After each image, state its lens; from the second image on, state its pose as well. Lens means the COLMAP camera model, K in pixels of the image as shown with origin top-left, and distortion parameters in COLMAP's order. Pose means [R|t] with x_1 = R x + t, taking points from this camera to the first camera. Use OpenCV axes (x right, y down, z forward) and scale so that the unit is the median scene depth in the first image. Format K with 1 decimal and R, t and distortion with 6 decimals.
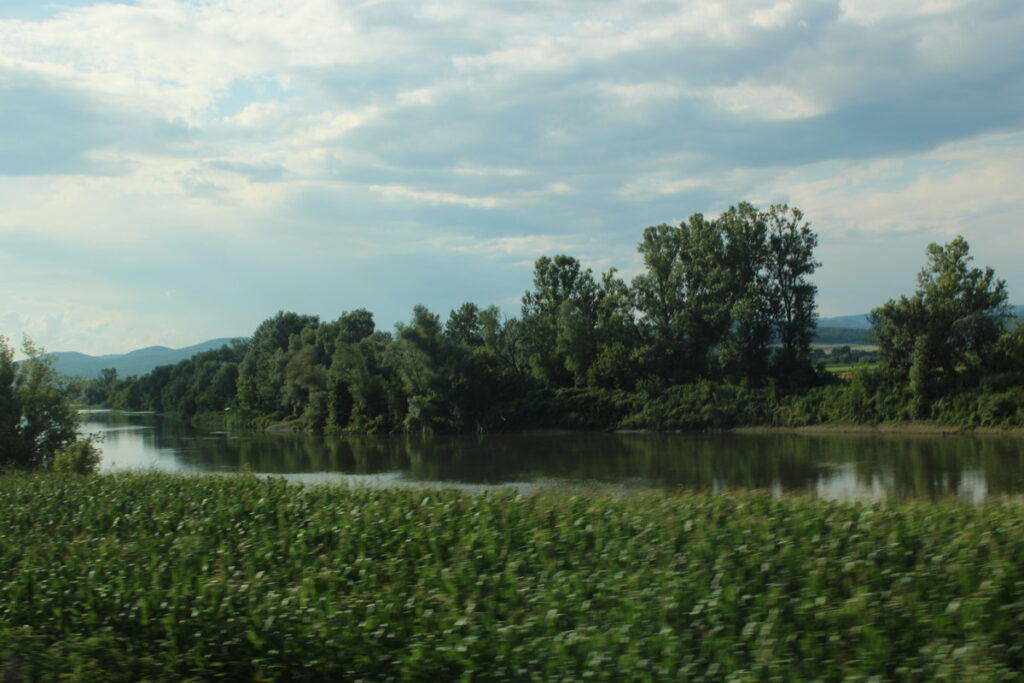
lens RADIAL K [[1590.8, 0, 512.0], [0, 1590.8, 341.5], [0, 0, 1]] dist [0.011442, 0.068880]
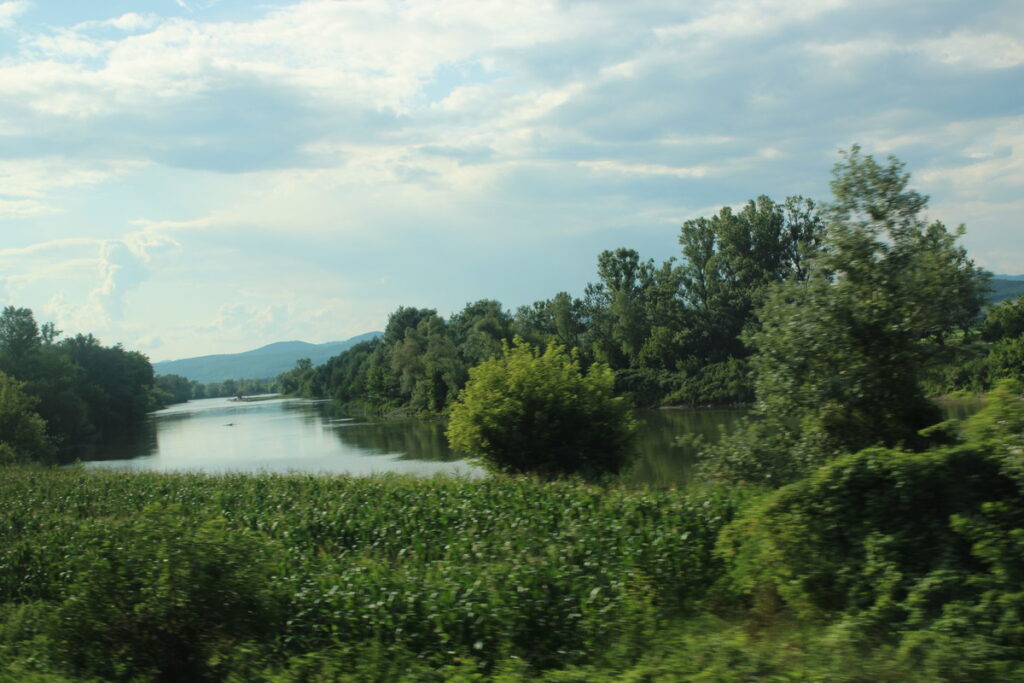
lens RADIAL K [[1590.8, 0, 512.0], [0, 1590.8, 341.5], [0, 0, 1]] dist [0.011442, 0.068880]
pose [[0.989858, -0.042986, -0.135398, 0.078771], [0.045165, 0.998894, 0.013065, -0.006032], [0.134687, -0.019048, 0.990705, -0.076489]]
